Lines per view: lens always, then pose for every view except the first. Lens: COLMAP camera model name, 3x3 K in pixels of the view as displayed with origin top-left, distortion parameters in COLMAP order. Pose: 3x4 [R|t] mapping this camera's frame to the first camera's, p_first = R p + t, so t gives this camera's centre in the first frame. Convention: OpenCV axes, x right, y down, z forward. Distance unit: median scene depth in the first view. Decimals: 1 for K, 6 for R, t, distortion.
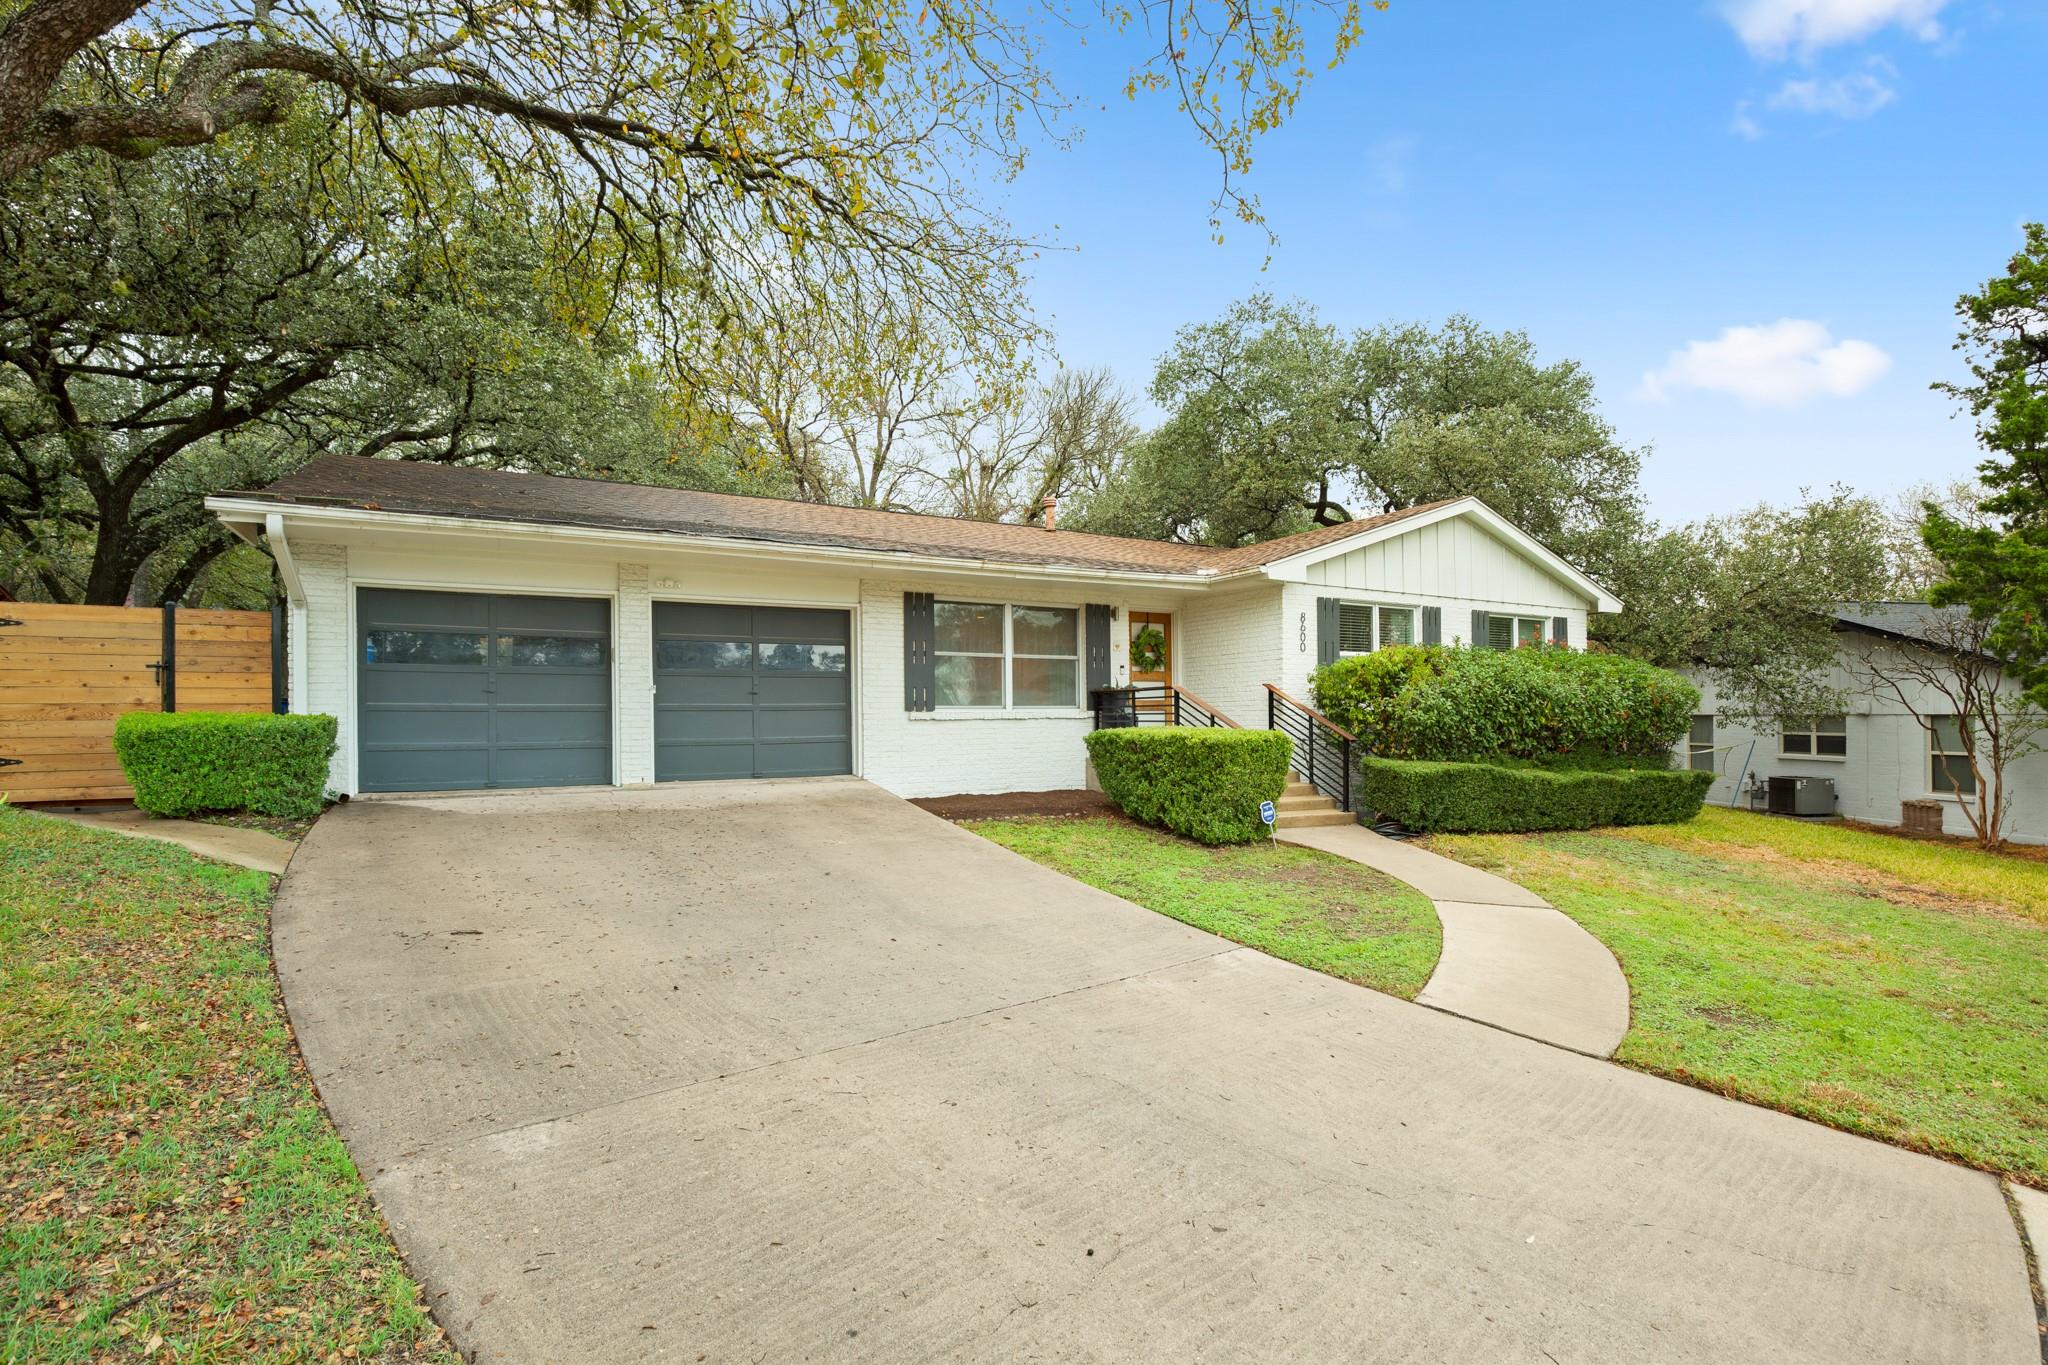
lens RADIAL K [[932.4, 0, 1019.4], [0, 932.4, 692.2], [0, 0, 1]] dist [0.001445, -0.000298]
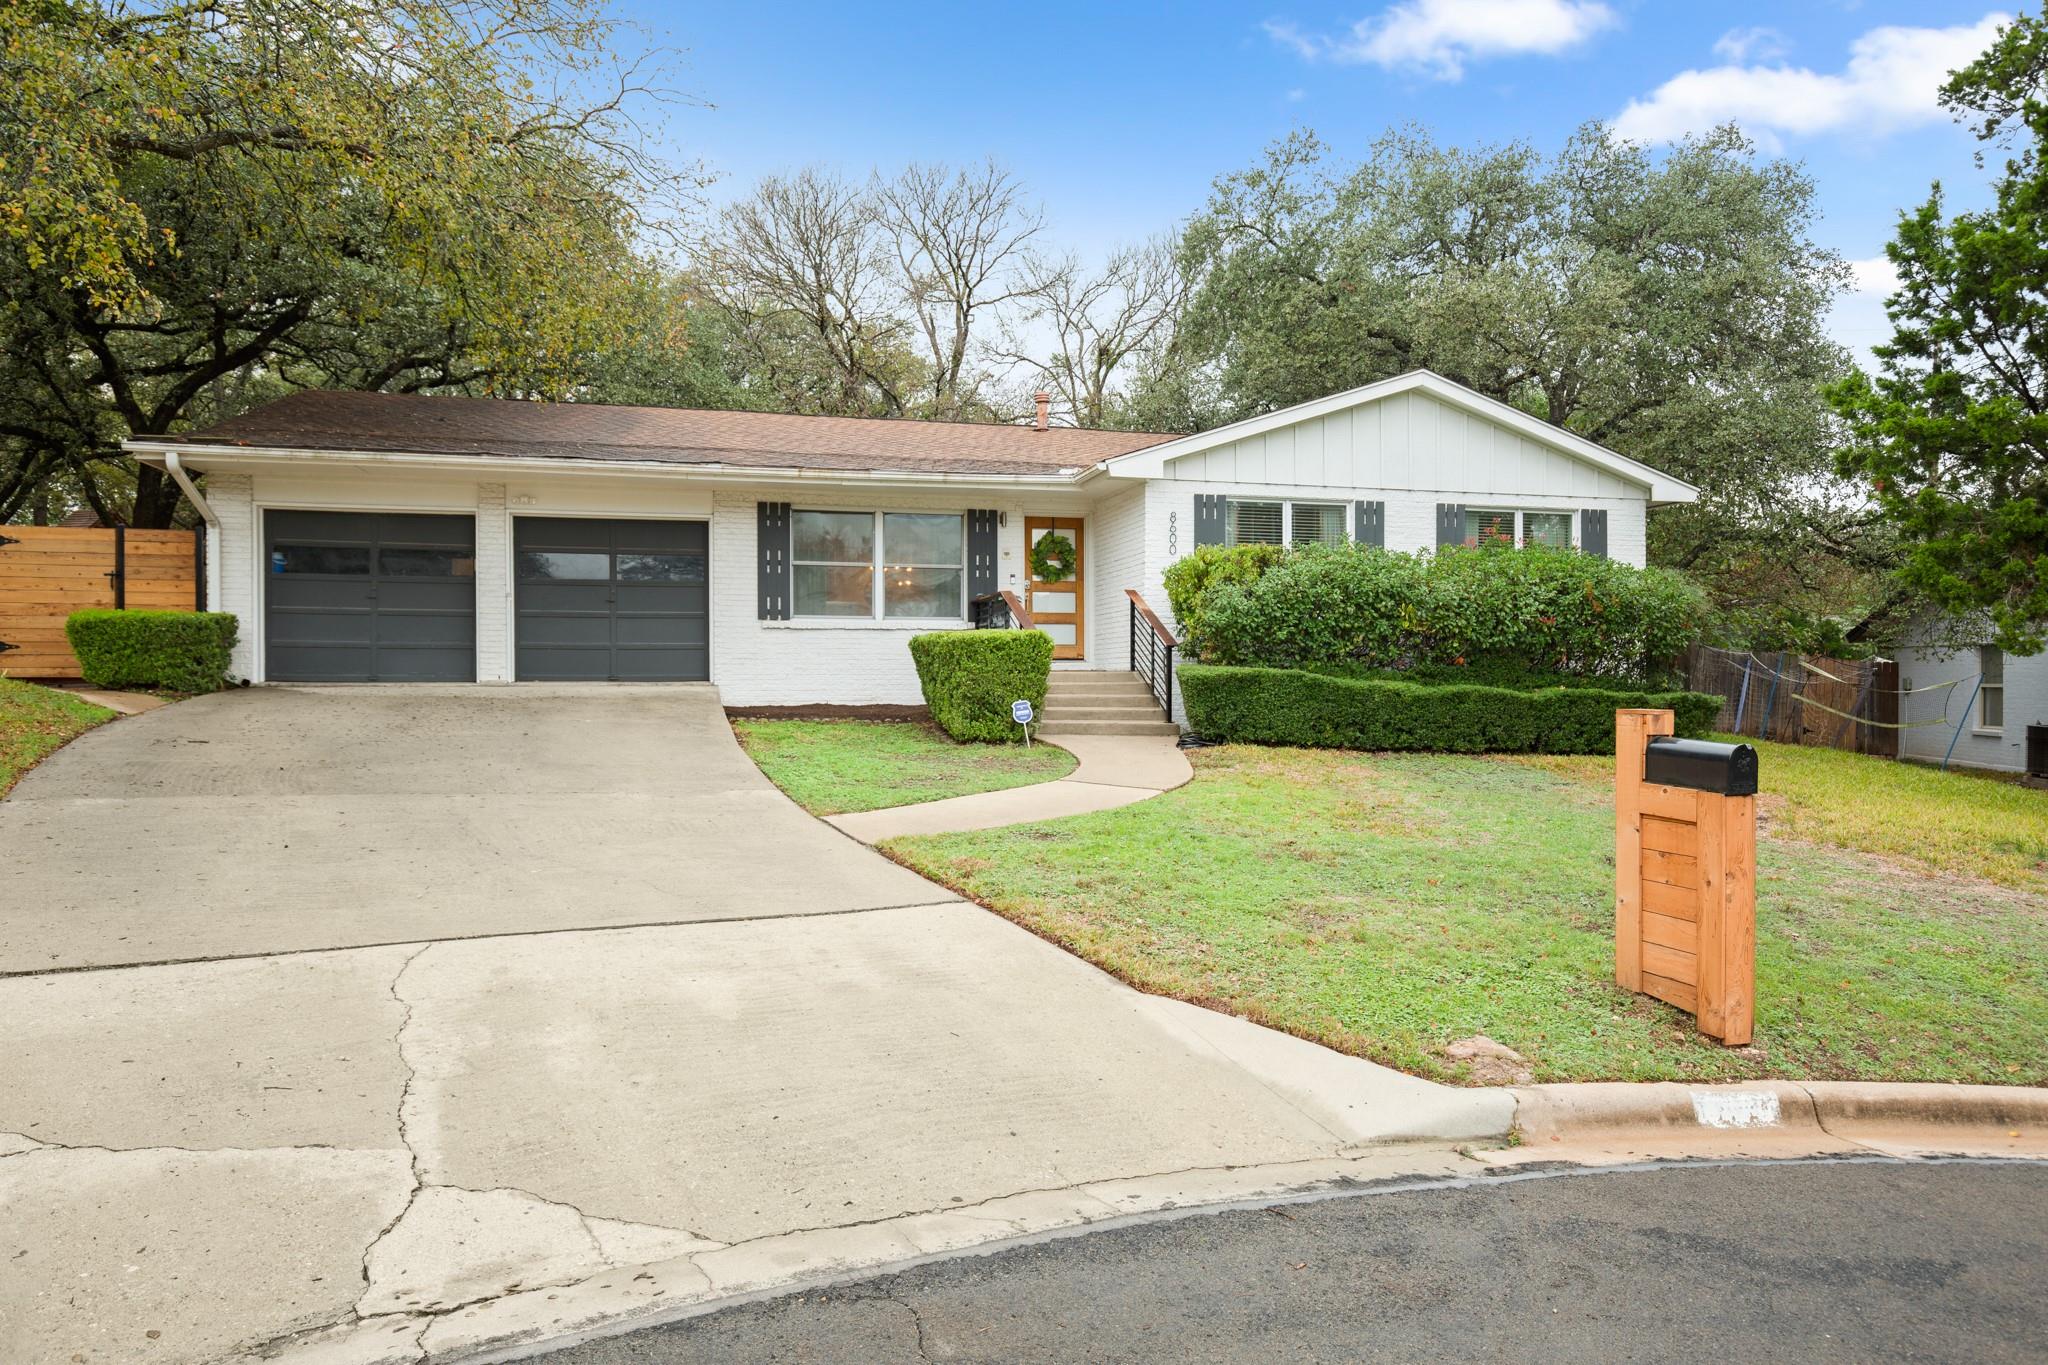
lens RADIAL K [[1284.1, 0, 1031.0], [0, 1284.1, 664.1], [0, 0, 1]] dist [0.043531, 0.007796]
pose [[0.962283, 0.003889, -0.272024, 0.609292], [-0.000141, 0.999905, 0.013795, 0.054877], [0.272051, -0.013236, 0.962192, -0.303460]]
